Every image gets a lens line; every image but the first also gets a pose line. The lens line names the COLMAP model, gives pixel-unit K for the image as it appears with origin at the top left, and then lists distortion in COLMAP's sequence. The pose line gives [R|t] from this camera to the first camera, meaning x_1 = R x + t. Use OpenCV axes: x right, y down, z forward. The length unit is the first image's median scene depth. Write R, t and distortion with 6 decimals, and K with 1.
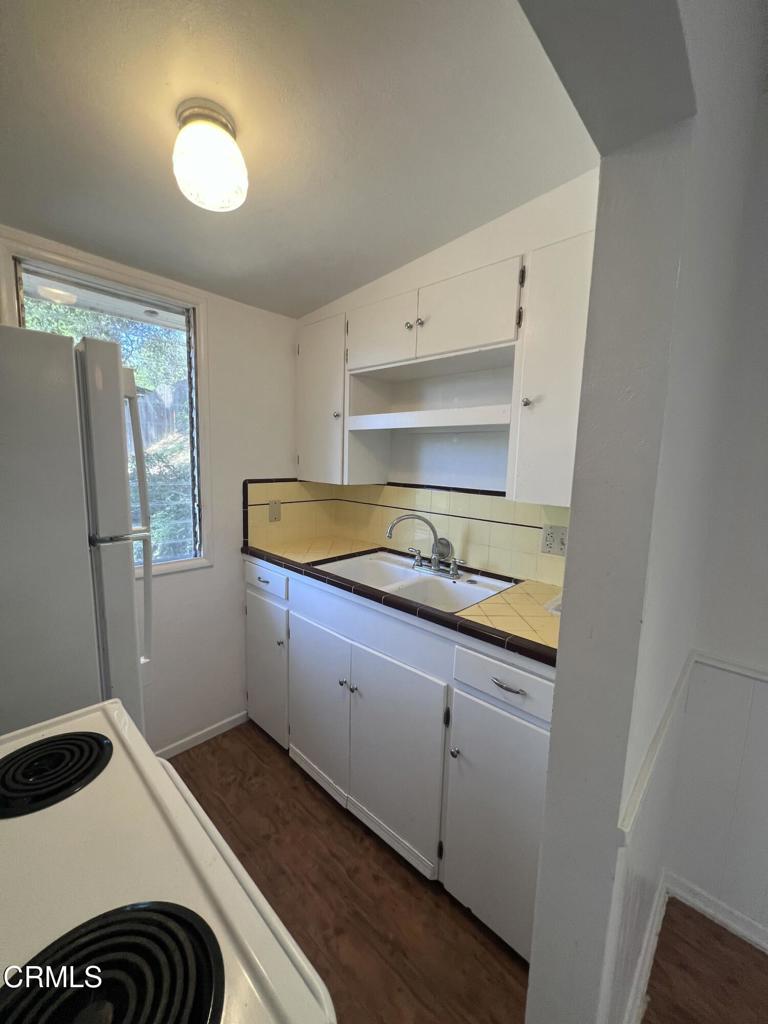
lens RADIAL K [[407.9, 0, 384.9], [0, 407.9, 509.9], [0, 0, 1]] dist [-0.007352, 0.001176]
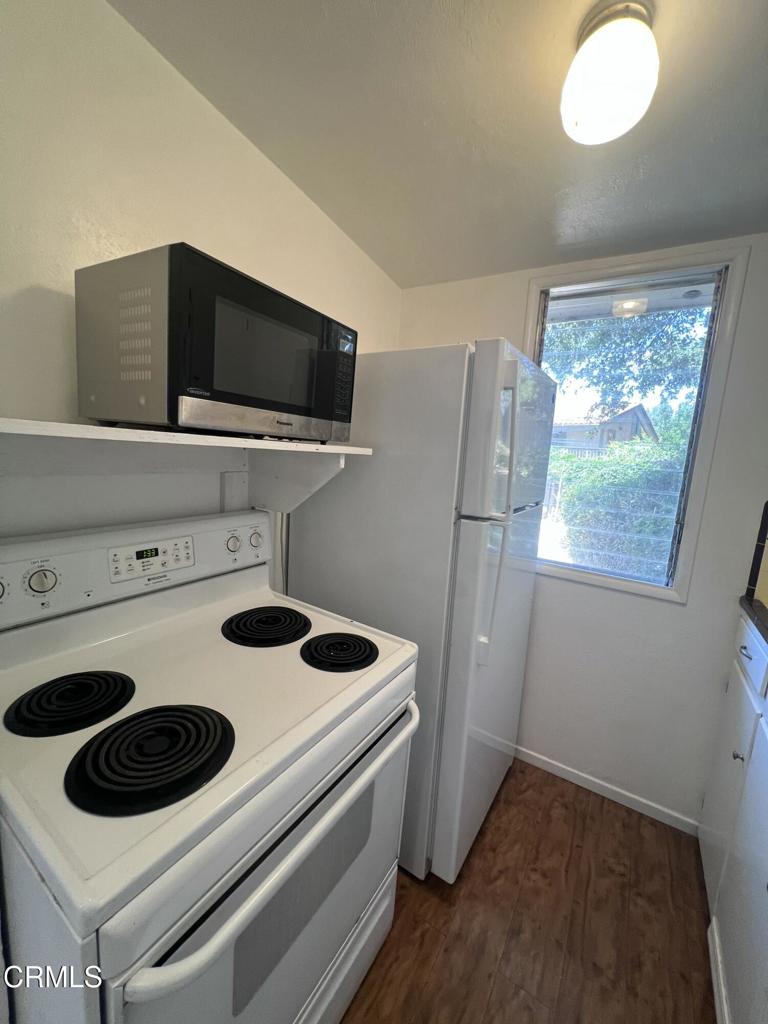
lens RADIAL K [[407.9, 0, 384.5], [0, 407.9, 510.9], [0, 0, 1]] dist [-0.007352, 0.001176]
pose [[0.181429, 0.129203, -0.974880, 0.200336], [-0.179654, 0.979003, 0.096315, -0.006322], [0.966855, 0.157667, 0.200831, 0.285406]]
